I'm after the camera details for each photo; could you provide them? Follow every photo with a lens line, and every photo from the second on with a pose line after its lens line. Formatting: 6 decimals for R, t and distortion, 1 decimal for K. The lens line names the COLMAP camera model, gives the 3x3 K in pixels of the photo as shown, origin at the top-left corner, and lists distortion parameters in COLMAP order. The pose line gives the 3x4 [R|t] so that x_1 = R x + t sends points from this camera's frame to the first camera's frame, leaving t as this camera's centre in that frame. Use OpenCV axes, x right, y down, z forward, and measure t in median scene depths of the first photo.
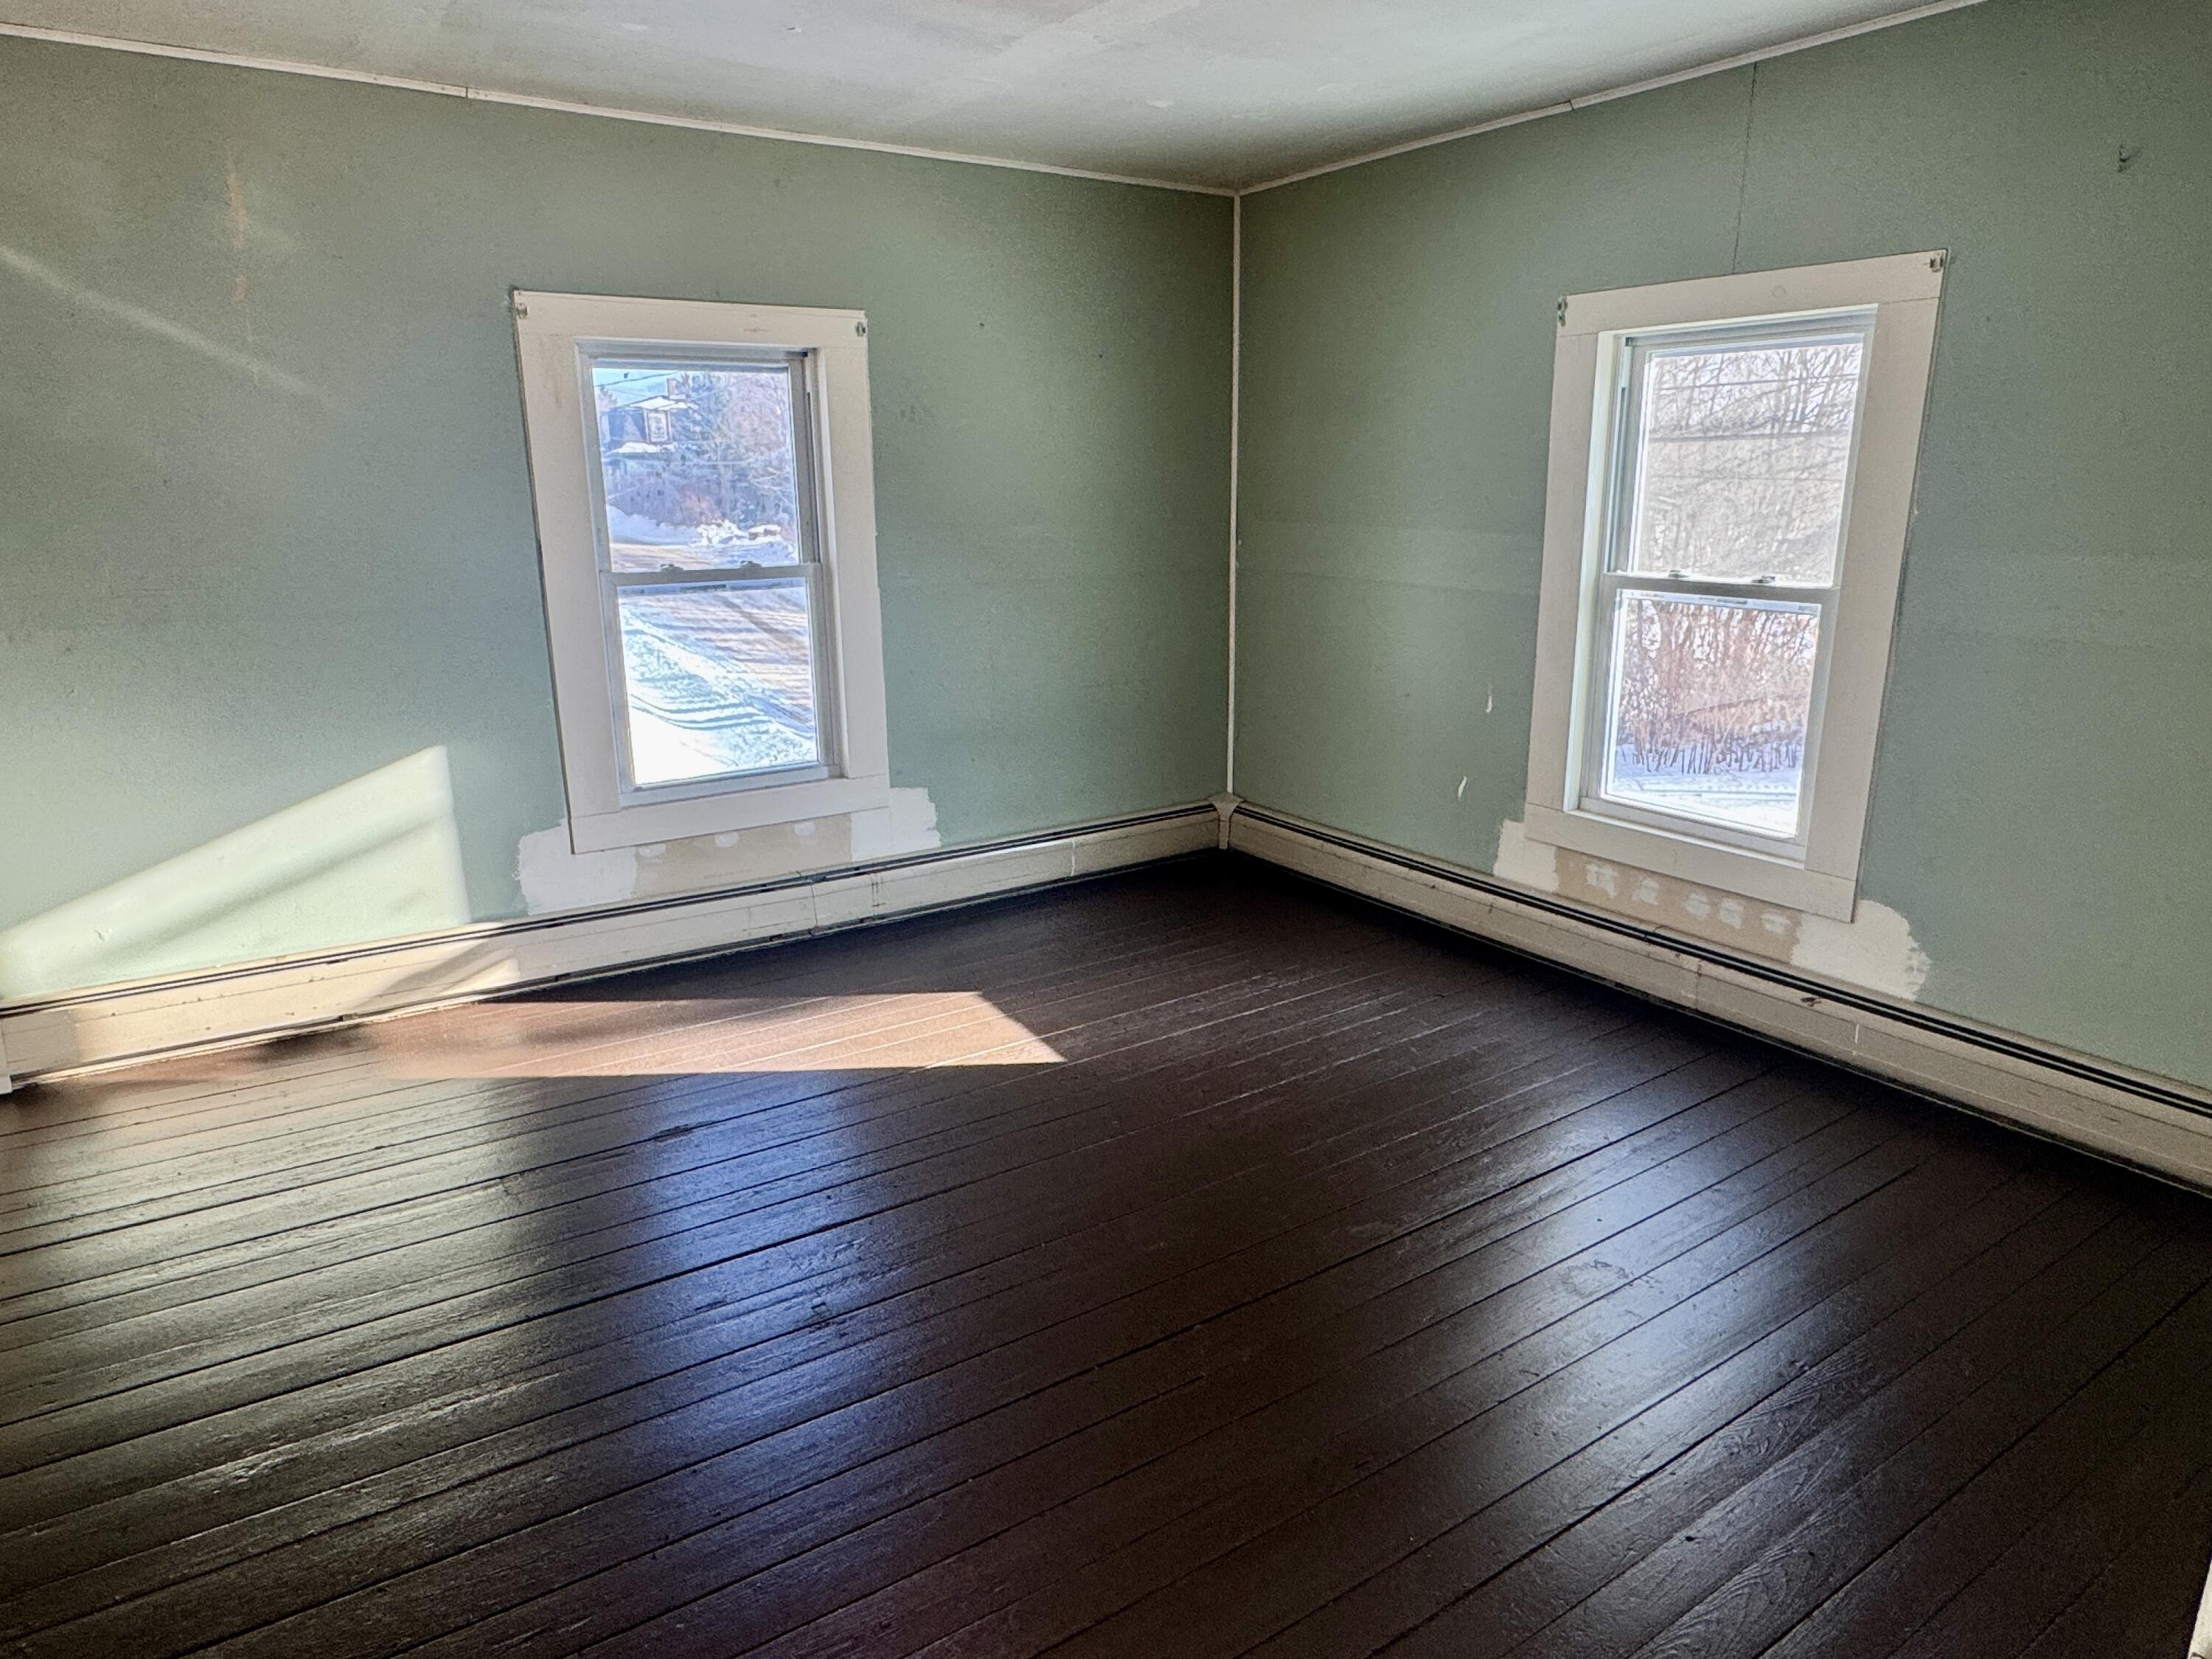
lens RADIAL K [[1352.7, 0, 1113.3], [0, 1352.7, 824.8], [0, 0, 1]] dist [0.001711, 0.000857]
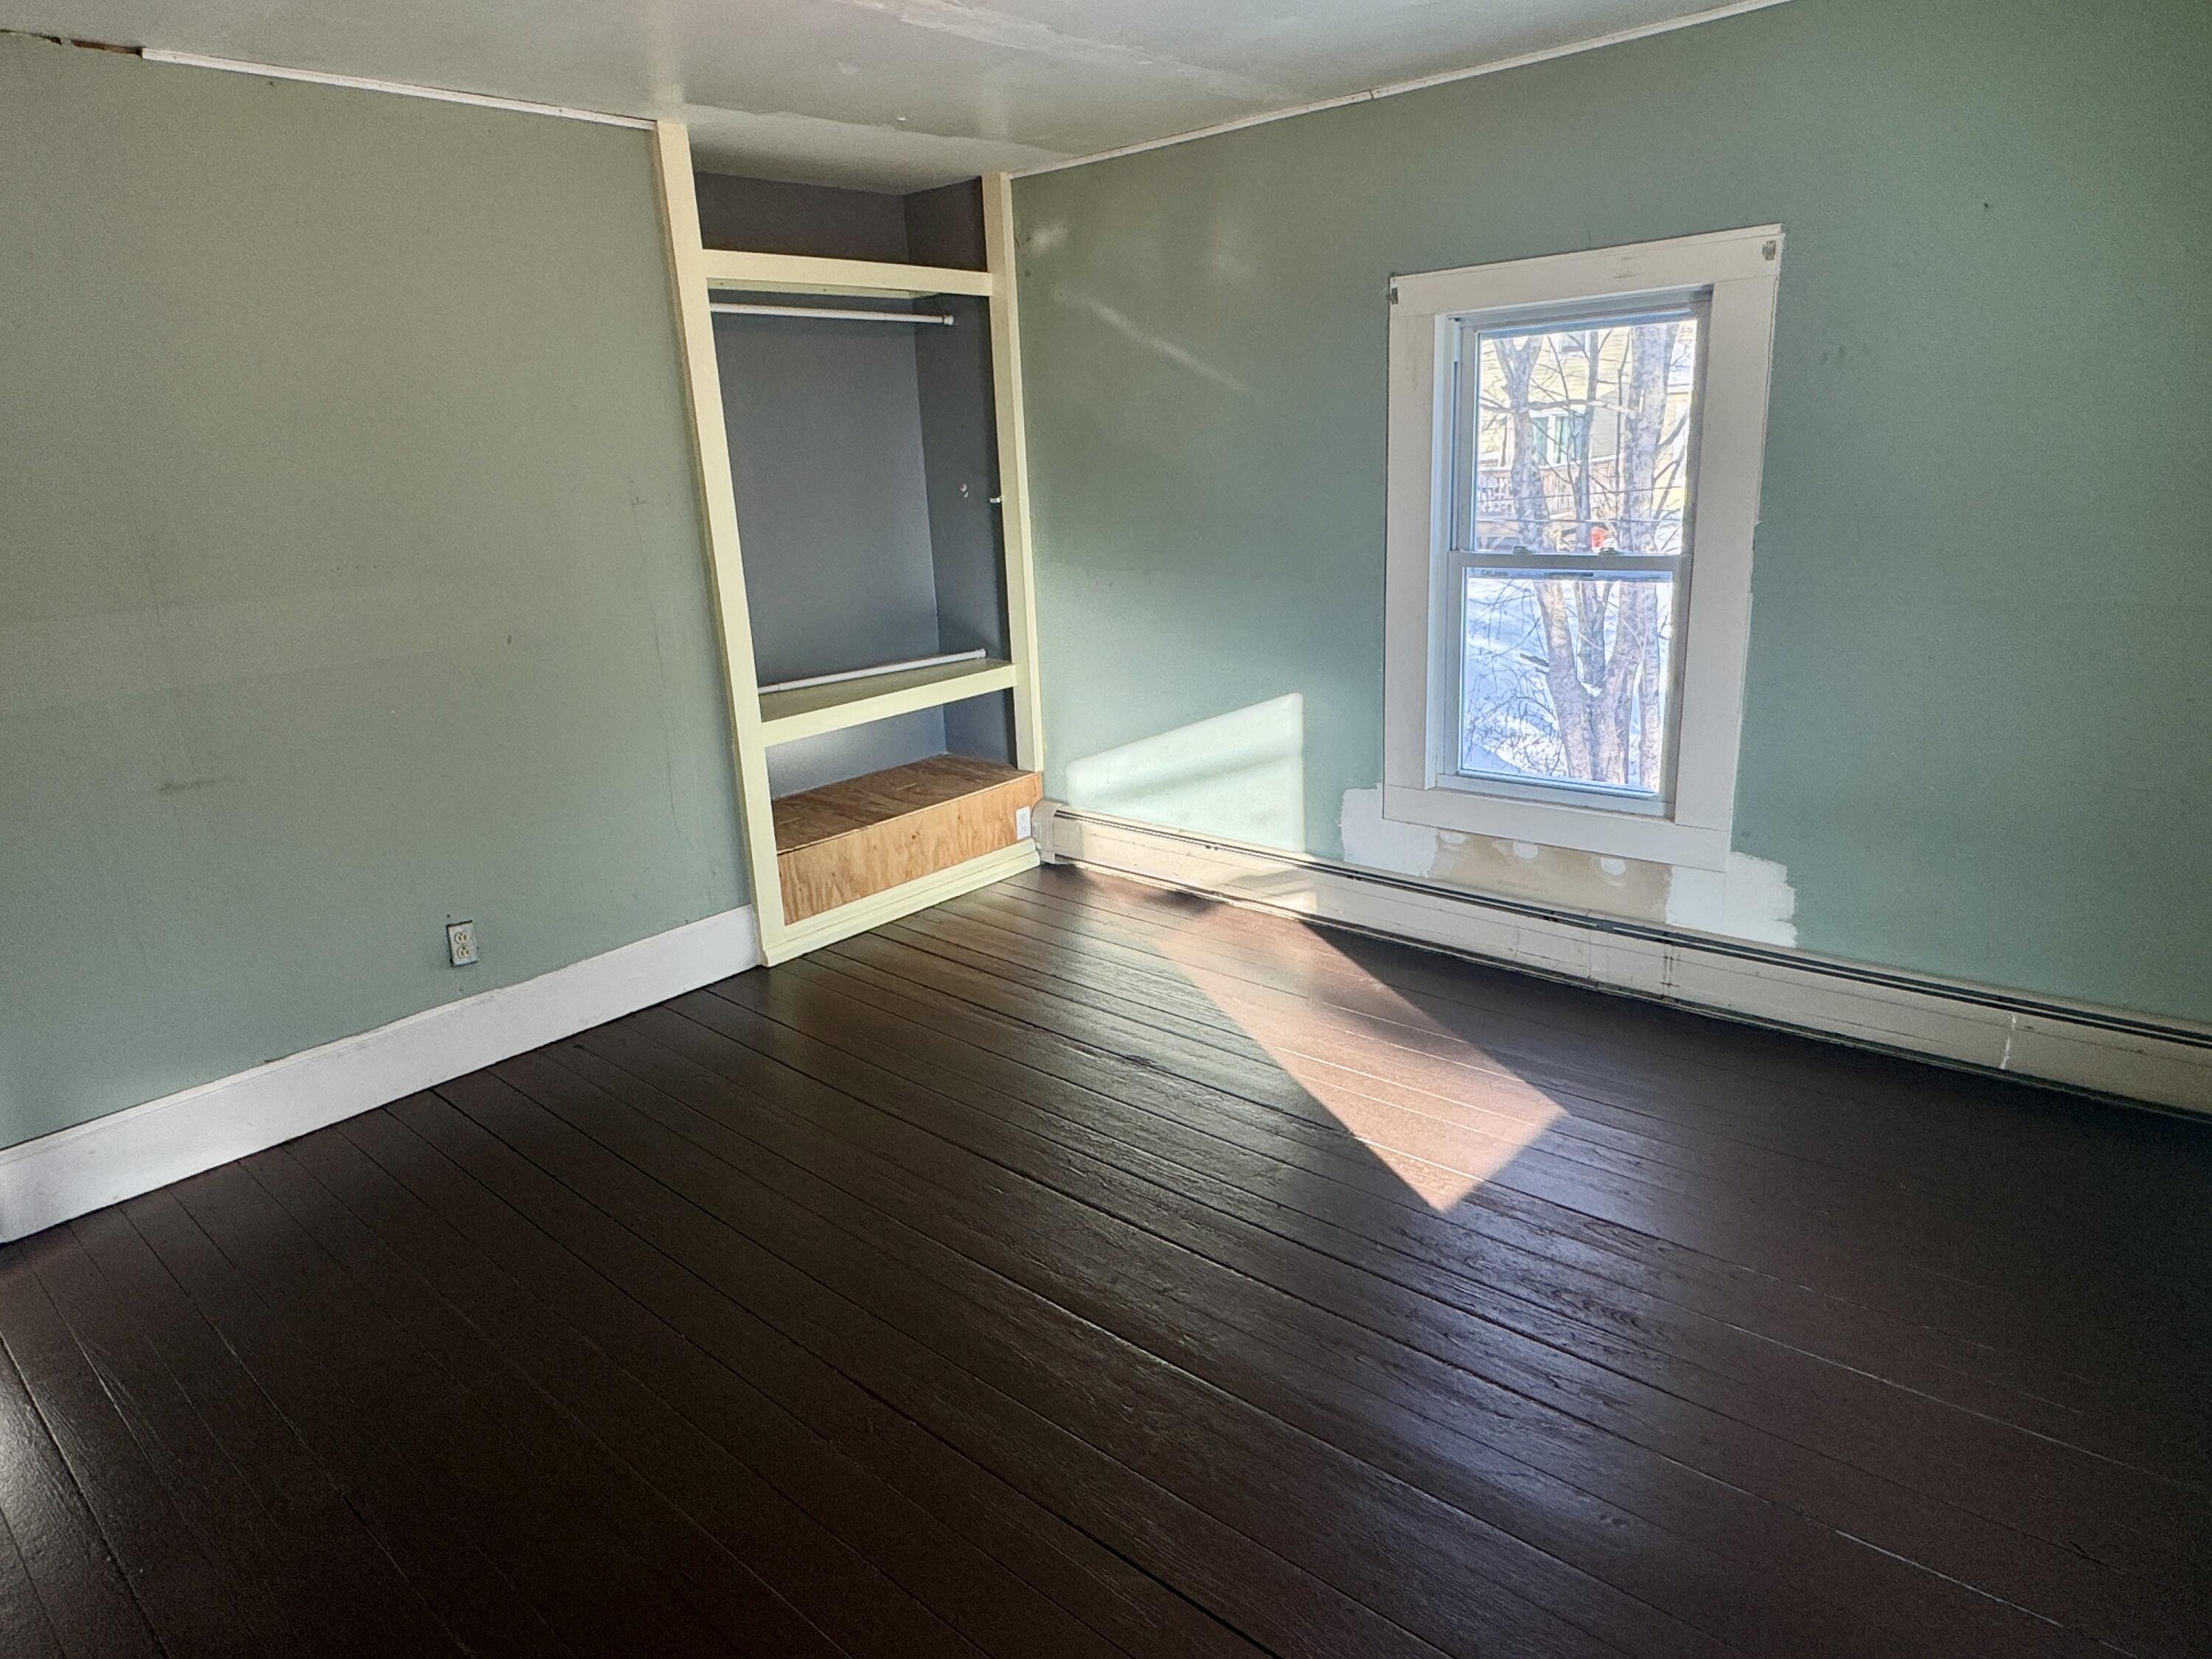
lens RADIAL K [[1352.7, 0, 1111.7], [0, 1352.7, 819.6], [0, 0, 1]] dist [0.001711, 0.000857]
pose [[0.266608, 0.254087, -0.929710, 0.521954], [-0.201561, 0.957993, 0.204016, -0.149677], [0.942493, 0.133001, 0.306622, 0.488573]]
